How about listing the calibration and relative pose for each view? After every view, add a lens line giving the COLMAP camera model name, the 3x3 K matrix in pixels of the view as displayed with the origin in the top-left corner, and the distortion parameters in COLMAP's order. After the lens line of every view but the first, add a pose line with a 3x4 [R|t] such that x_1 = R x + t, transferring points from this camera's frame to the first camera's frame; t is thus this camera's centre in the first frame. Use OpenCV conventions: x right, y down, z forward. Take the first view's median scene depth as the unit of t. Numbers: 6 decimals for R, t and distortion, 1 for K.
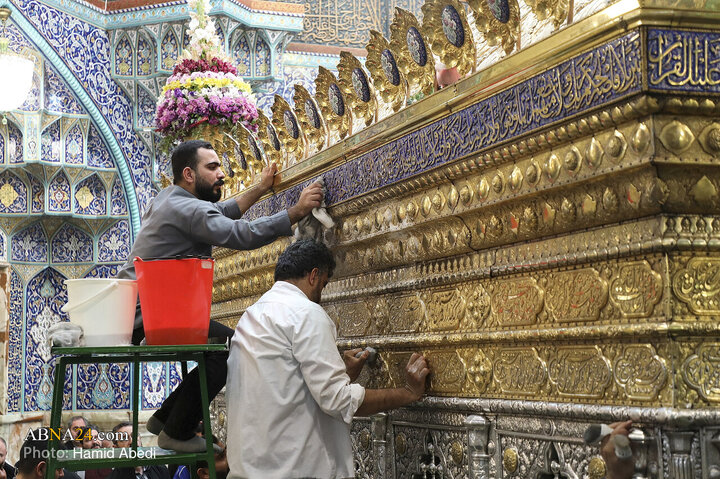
lens RADIAL K [[1390.1, 0, 358.3], [0, 1390.1, 245.7], [0, 0, 1]] dist [0.319436, 0.000000]
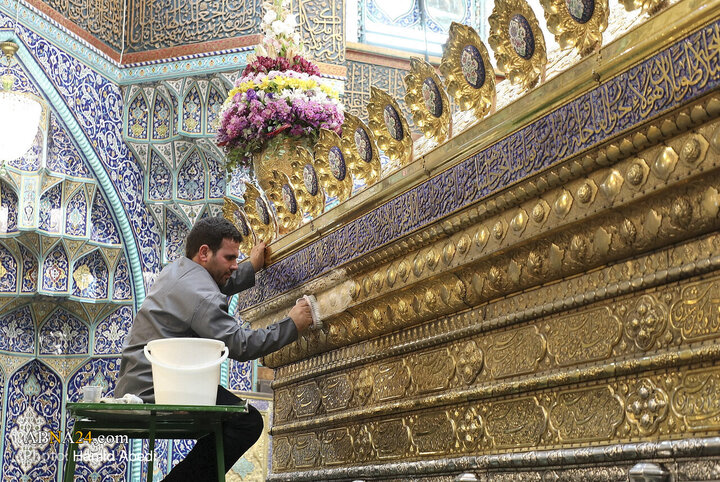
lens RADIAL K [[1390.1, 0, 346.9], [0, 1390.1, 262.8], [0, 0, 1]] dist [0.319436, 0.000000]
pose [[0.999082, 0.032788, 0.027560, -0.092672], [-0.029873, 0.994515, -0.100240, 0.060750], [-0.030695, 0.099325, 0.994582, 0.226853]]
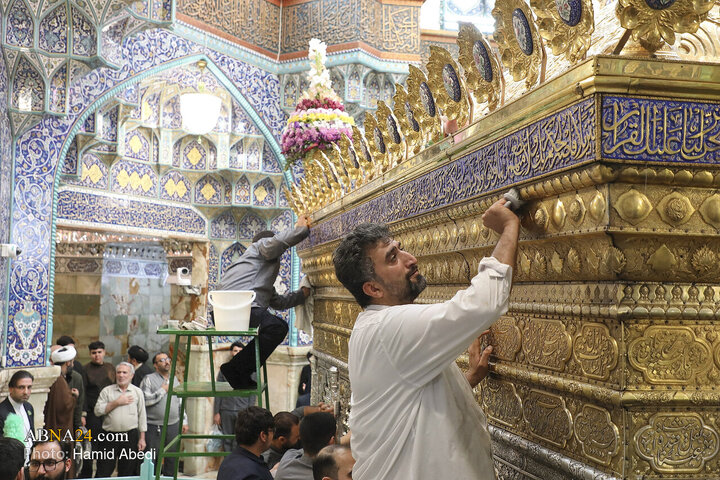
lens RADIAL K [[938.2, 0, 359.5], [0, 938.2, 244.3], [0, 0, 1]] dist [0.087161, 0.000000]
pose [[0.990308, 0.026914, -0.136257, 0.051745], [-0.022599, 0.999196, 0.033115, -0.027560], [0.137038, -0.029715, 0.990120, 0.133352]]
